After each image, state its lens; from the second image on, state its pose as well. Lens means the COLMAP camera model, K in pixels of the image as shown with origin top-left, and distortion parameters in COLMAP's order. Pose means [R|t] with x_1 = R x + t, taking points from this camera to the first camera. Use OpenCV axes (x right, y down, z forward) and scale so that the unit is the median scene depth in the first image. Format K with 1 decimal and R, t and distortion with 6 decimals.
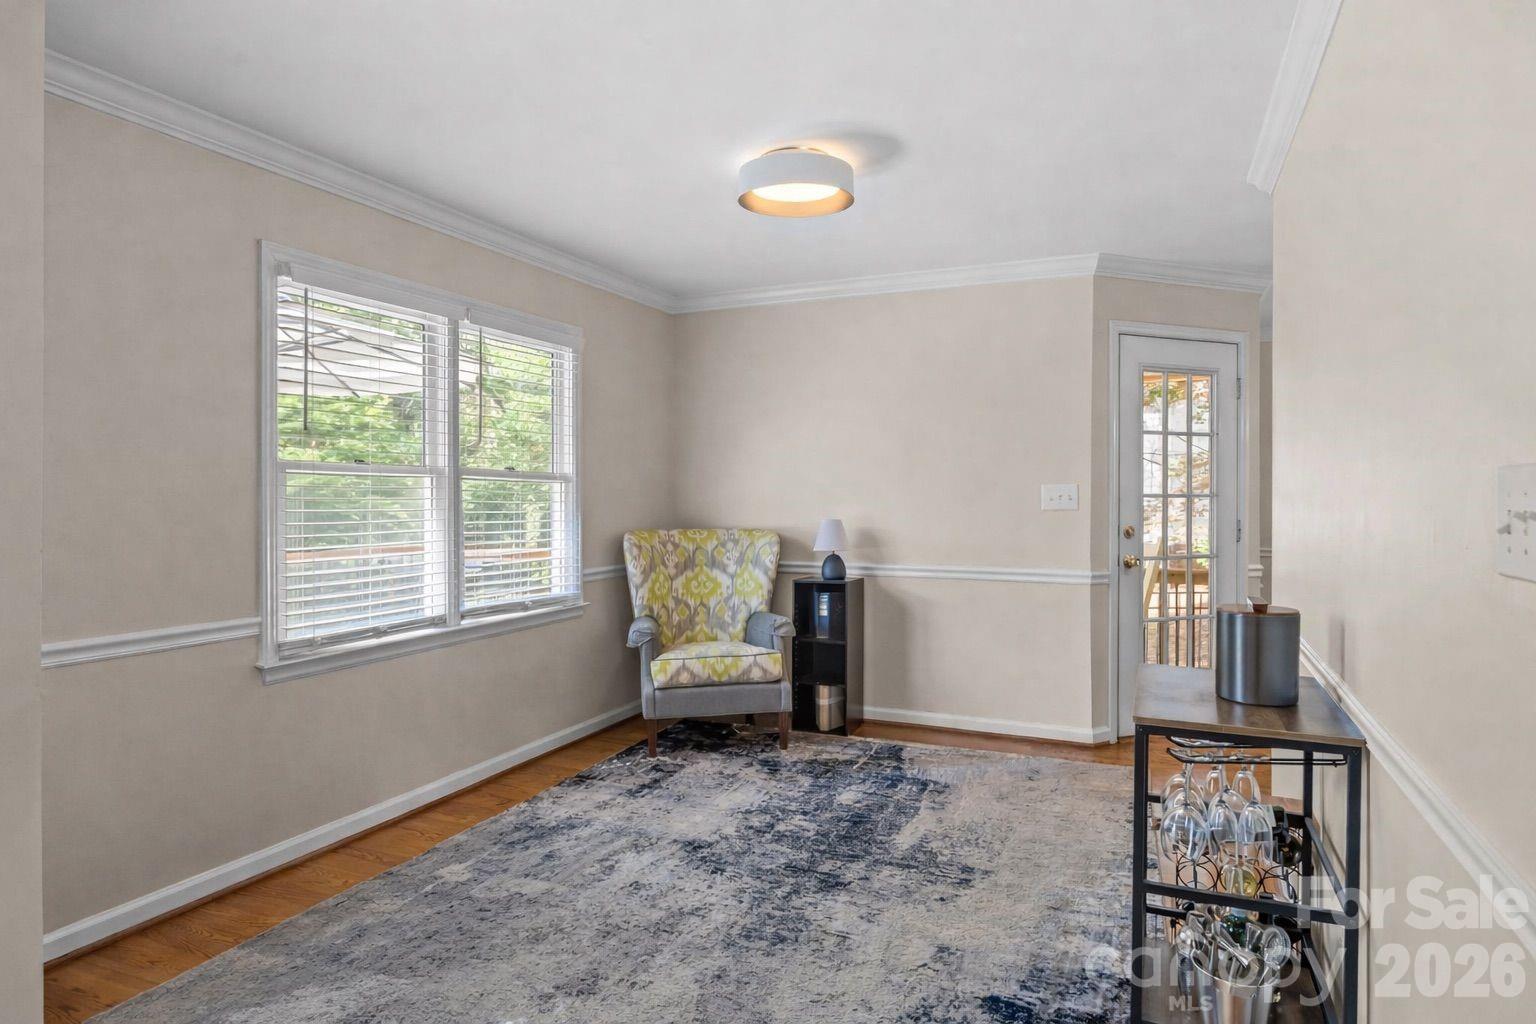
lens RADIAL K [[900.7, 0, 775.2], [0, 900.7, 496.7], [0, 0, 1]] dist [-0.006040, -0.002153]
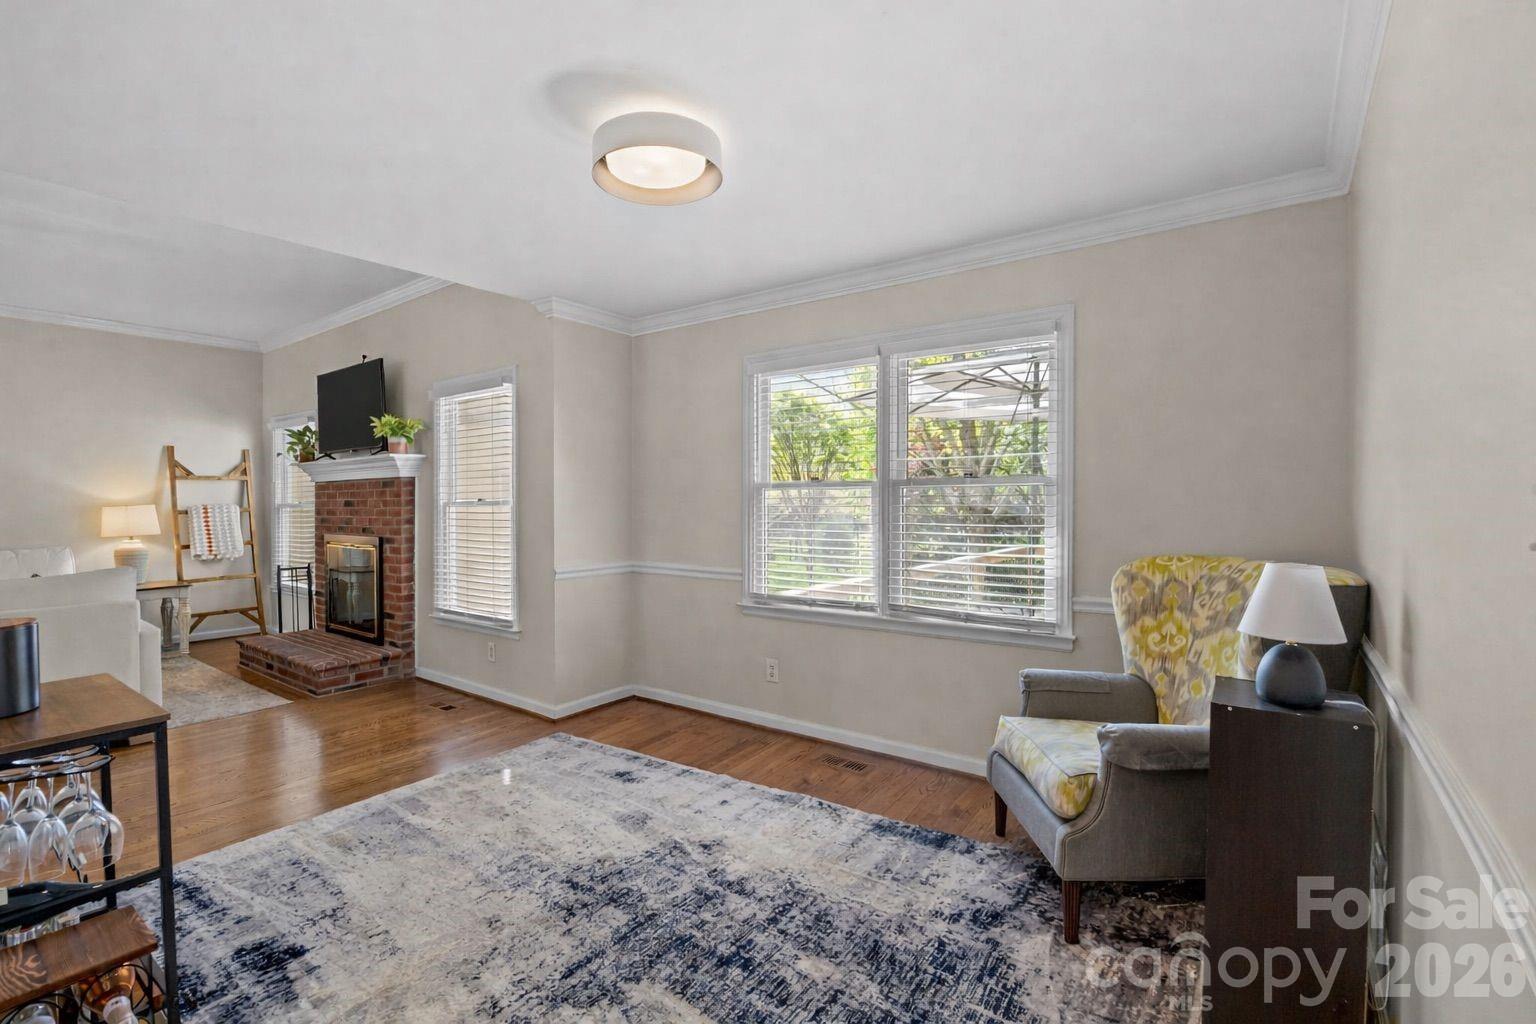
lens RADIAL K [[692.7, 0, 768.0], [0, 692.7, 512.0], [0, 0, 1]] dist [-0.001551, -0.000200]
pose [[-0.230589, 0.008615, -0.973013, 0.612206], [0.000630, 0.999962, 0.008704, -0.001100], [0.973051, 0.001394, -0.230586, 1.147945]]
